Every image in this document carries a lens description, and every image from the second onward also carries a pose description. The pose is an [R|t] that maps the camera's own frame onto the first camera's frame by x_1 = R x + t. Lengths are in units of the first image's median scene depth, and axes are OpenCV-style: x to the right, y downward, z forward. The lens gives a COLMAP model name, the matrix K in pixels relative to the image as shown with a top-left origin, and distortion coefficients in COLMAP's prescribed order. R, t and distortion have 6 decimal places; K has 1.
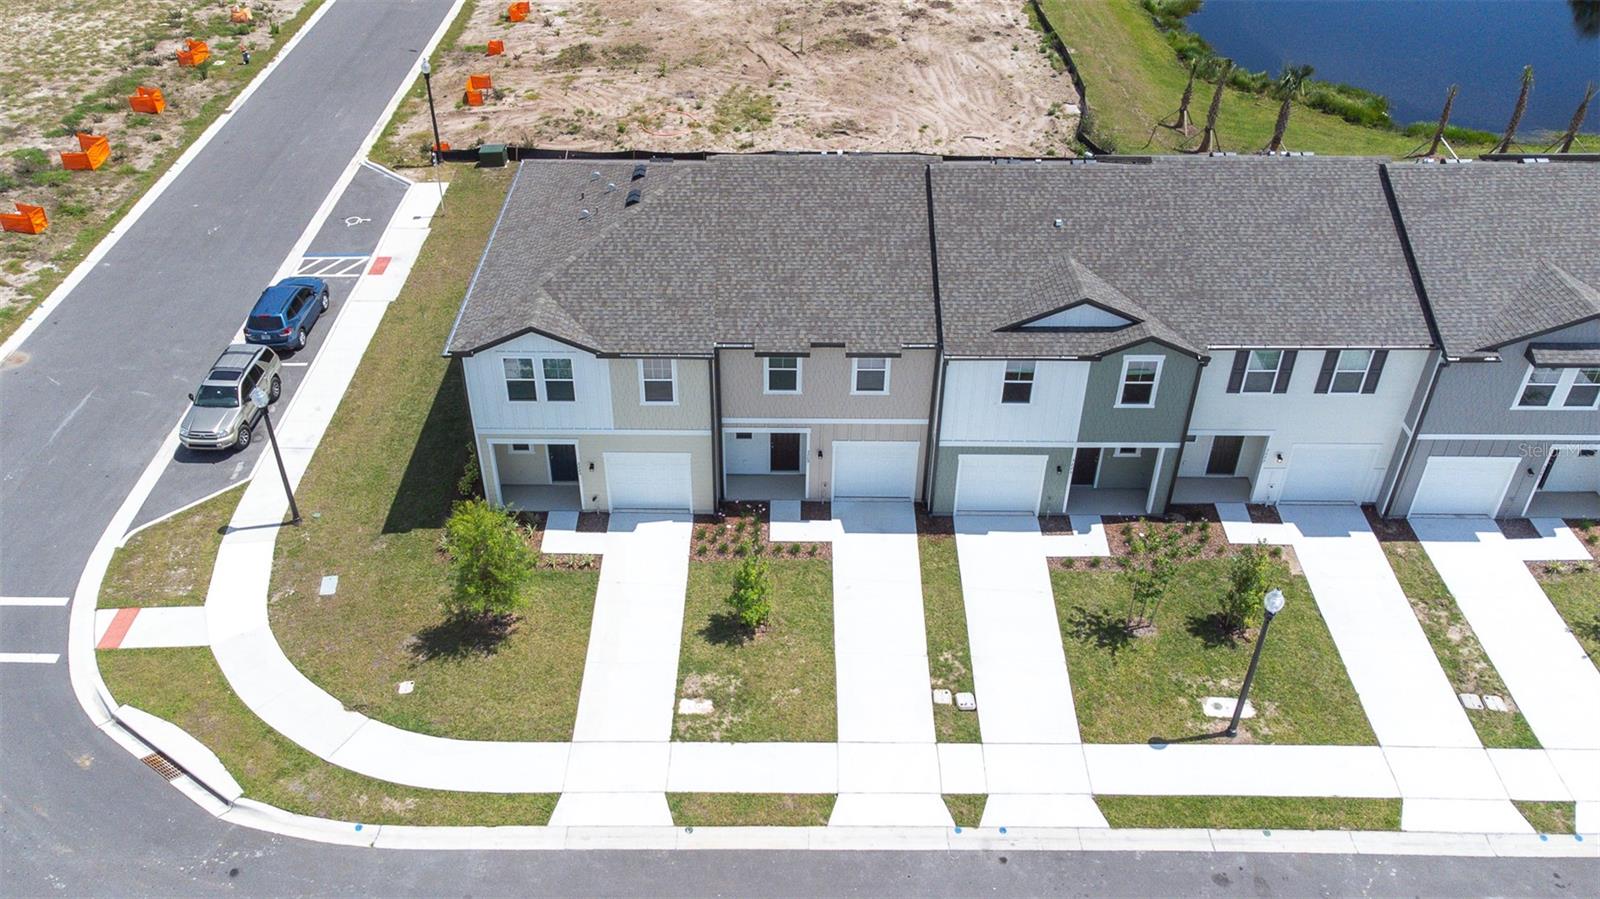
lens RADIAL K [[1289.0, 0, 785.2], [0, 1289.0, 454.5], [0, 0, 1]] dist [0.026462, 0.040798]
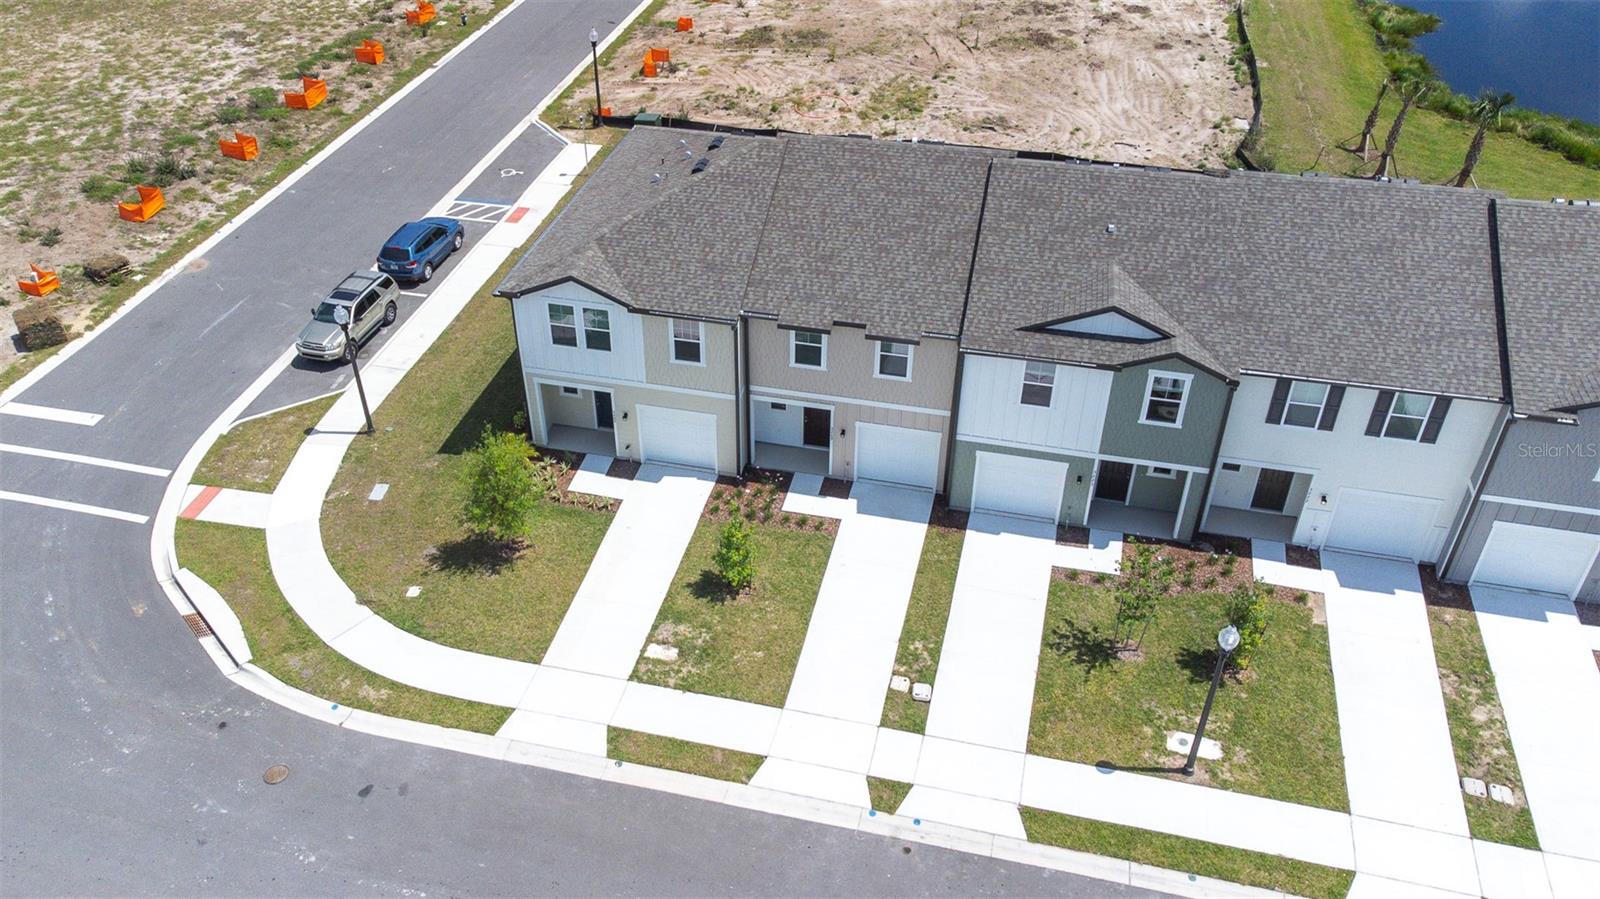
lens RADIAL K [[1268.6, 0, 756.1], [0, 1268.6, 439.1], [0, 0, 1]] dist [0.028891, 0.038237]
pose [[0.970208, 0.130338, -0.204225, 0.173734], [-0.131020, 0.991327, 0.010240, 0.003673], [0.203789, 0.016822, 0.978870, 0.008058]]
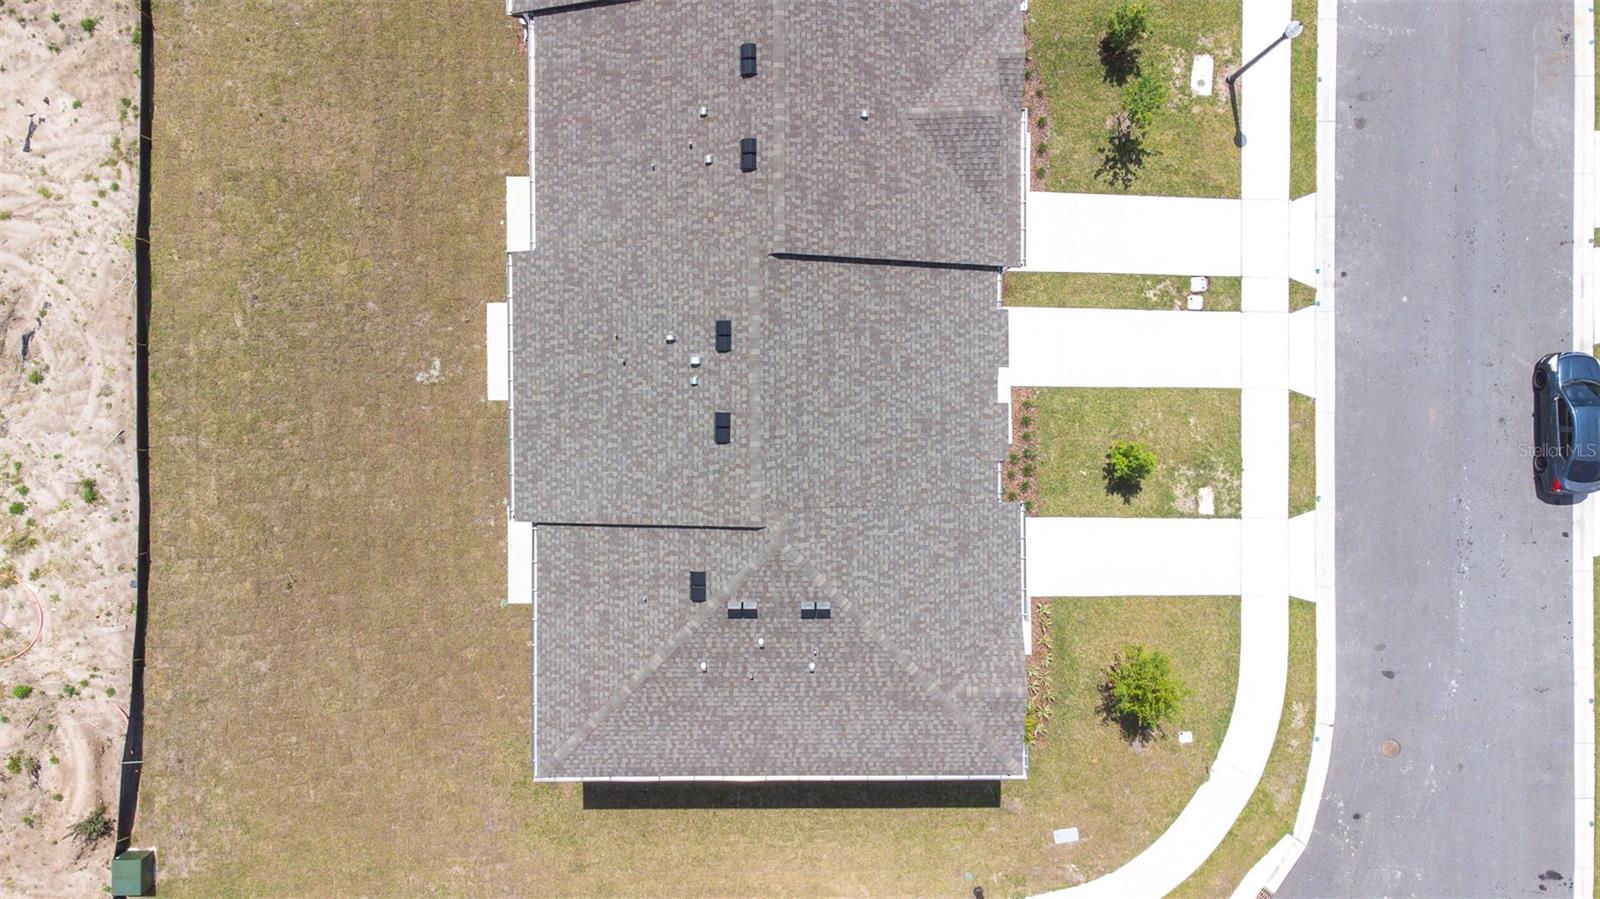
lens RADIAL K [[1215.6, 0, 801.9], [0, 1215.6, 438.9], [0, 0, 1]] dist [0.026470, 0.032721]
pose [[-0.003281, -0.999994, -0.000757, -0.006370], [0.575651, -0.002508, 0.817691, -0.902873], [-0.817689, 0.002247, 0.575656, 0.579656]]
